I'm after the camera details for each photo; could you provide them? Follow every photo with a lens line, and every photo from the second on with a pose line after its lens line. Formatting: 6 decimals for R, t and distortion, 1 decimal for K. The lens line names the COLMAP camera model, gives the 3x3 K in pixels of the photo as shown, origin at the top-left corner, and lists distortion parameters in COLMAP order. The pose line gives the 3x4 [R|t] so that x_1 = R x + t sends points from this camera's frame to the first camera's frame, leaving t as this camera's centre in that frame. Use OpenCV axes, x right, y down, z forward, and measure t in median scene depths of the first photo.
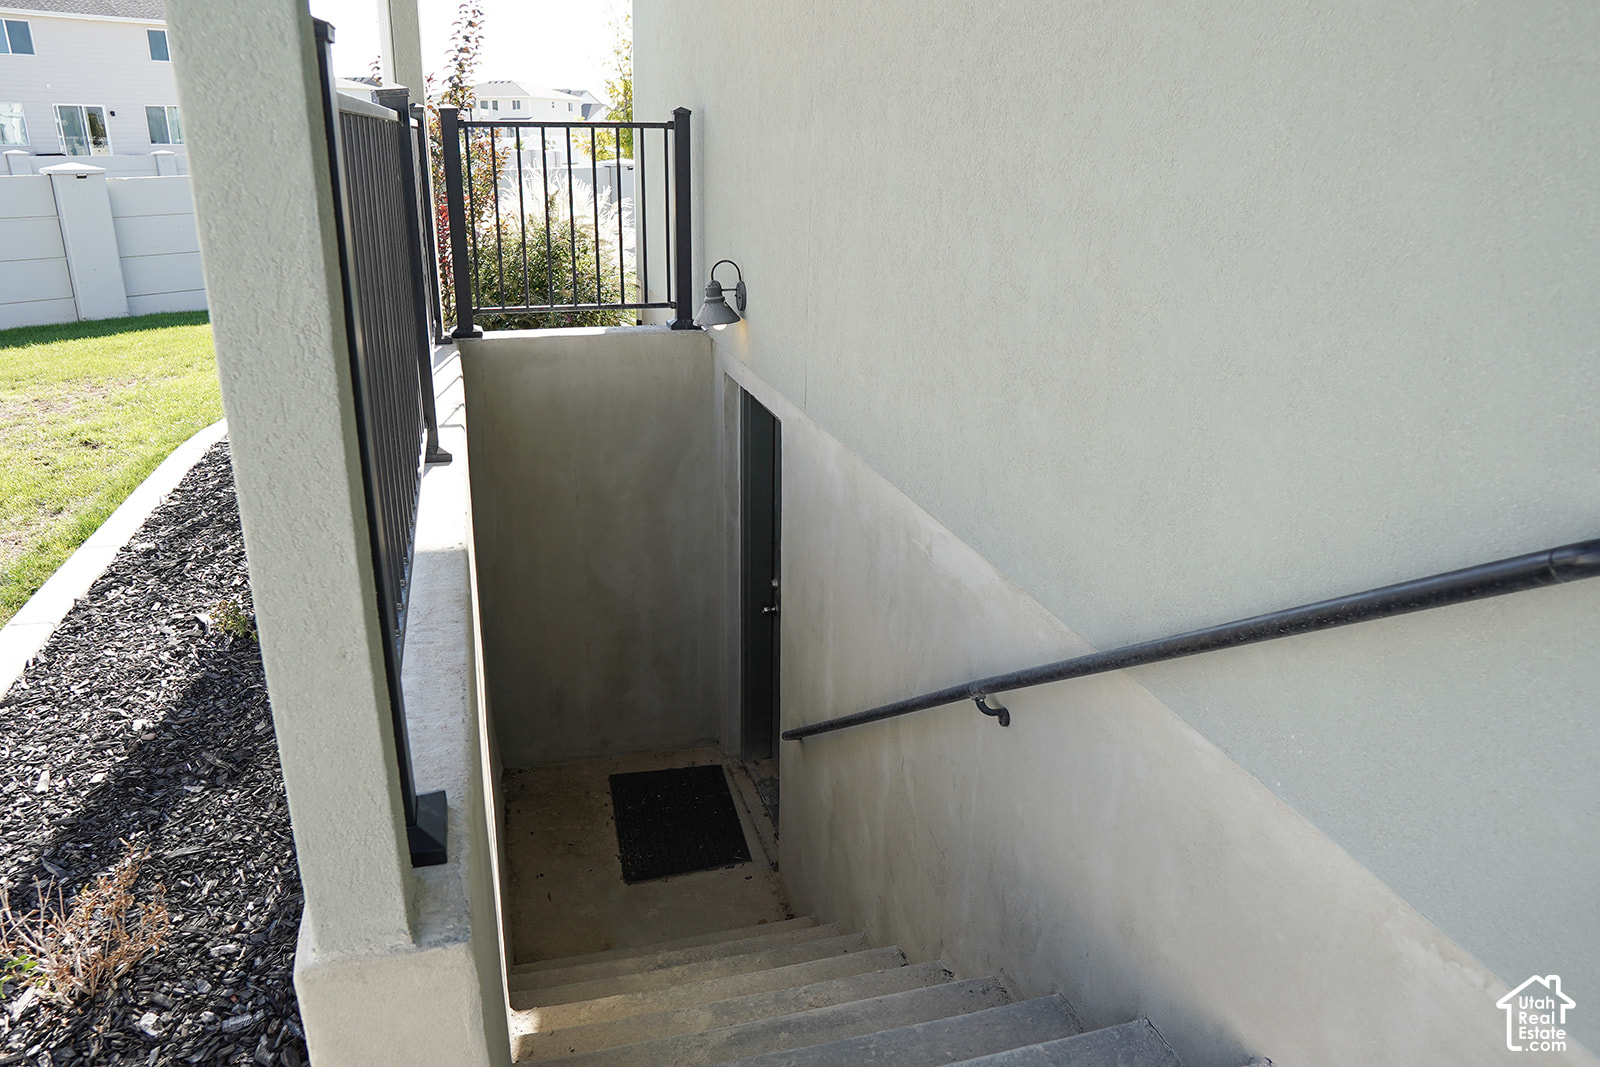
lens RADIAL K [[1127.3, 0, 788.8], [0, 1127.3, 553.4], [0, 0, 1]] dist [-0.110542, 0.070465]
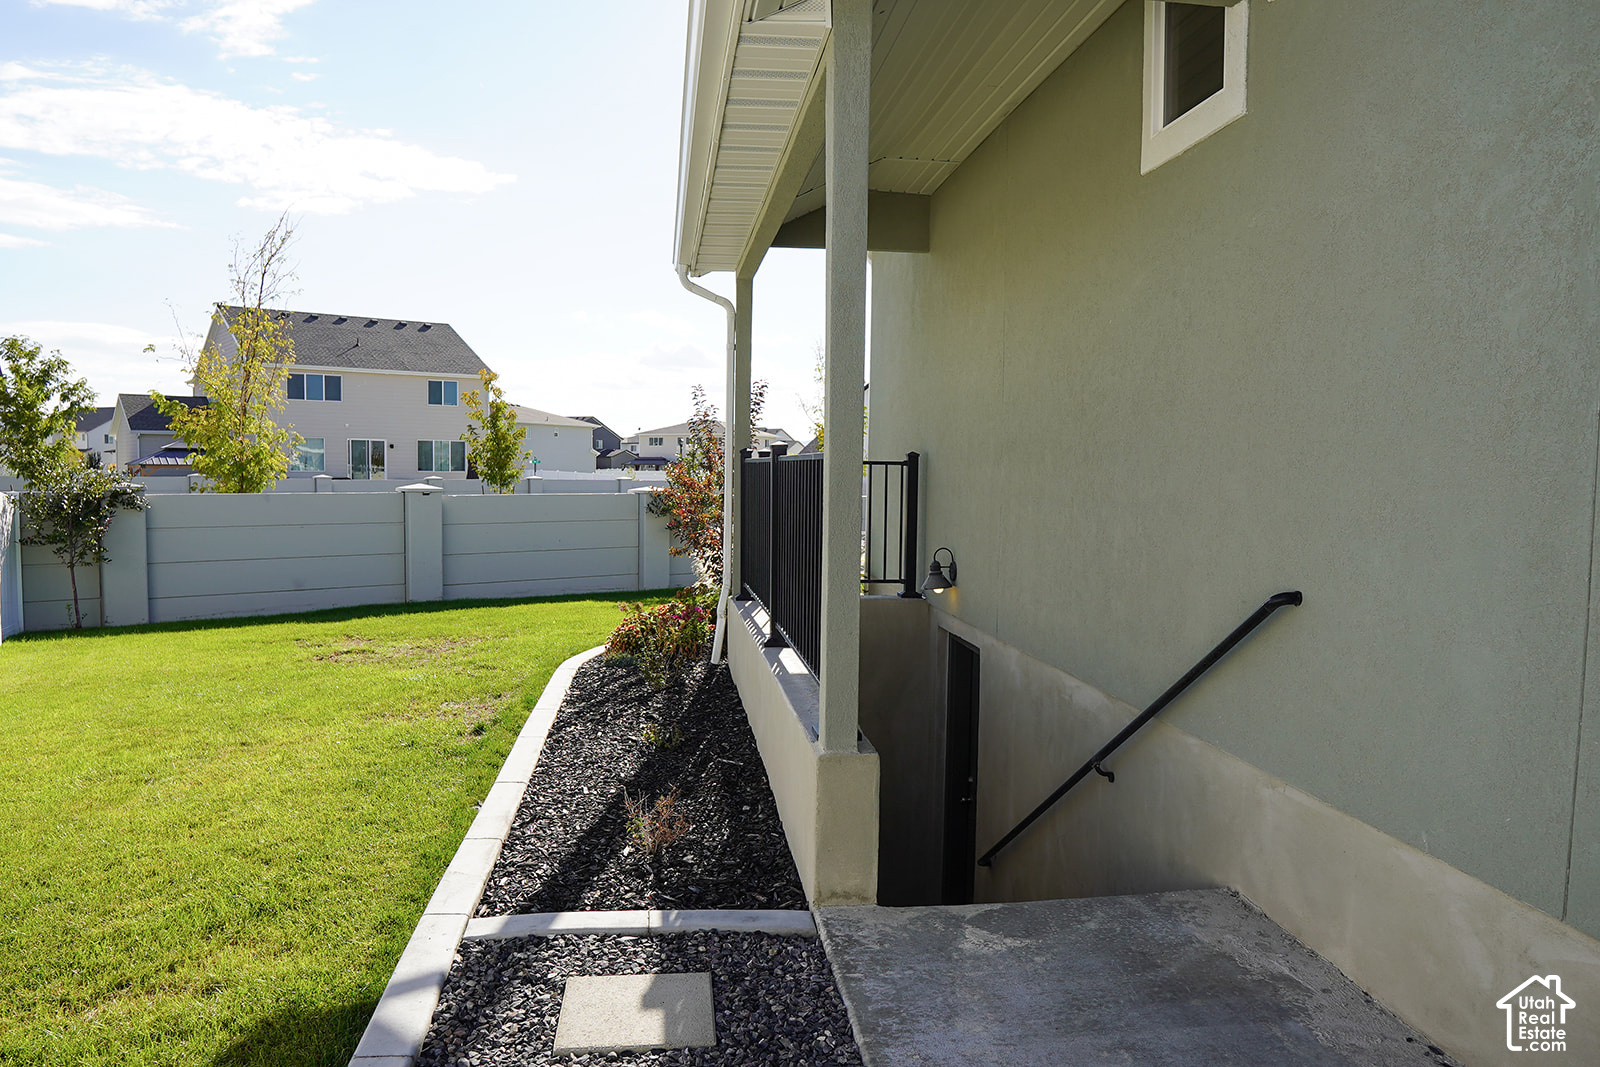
lens RADIAL K [[1127.3, 0, 788.8], [0, 1127.3, 553.4], [0, 0, 1]] dist [-0.110542, 0.070465]
pose [[0.987549, 0.009309, -0.157036, -0.022735], [-0.053168, 0.959257, -0.277488, 0.180555], [0.148055, 0.282382, 0.947808, -0.481026]]
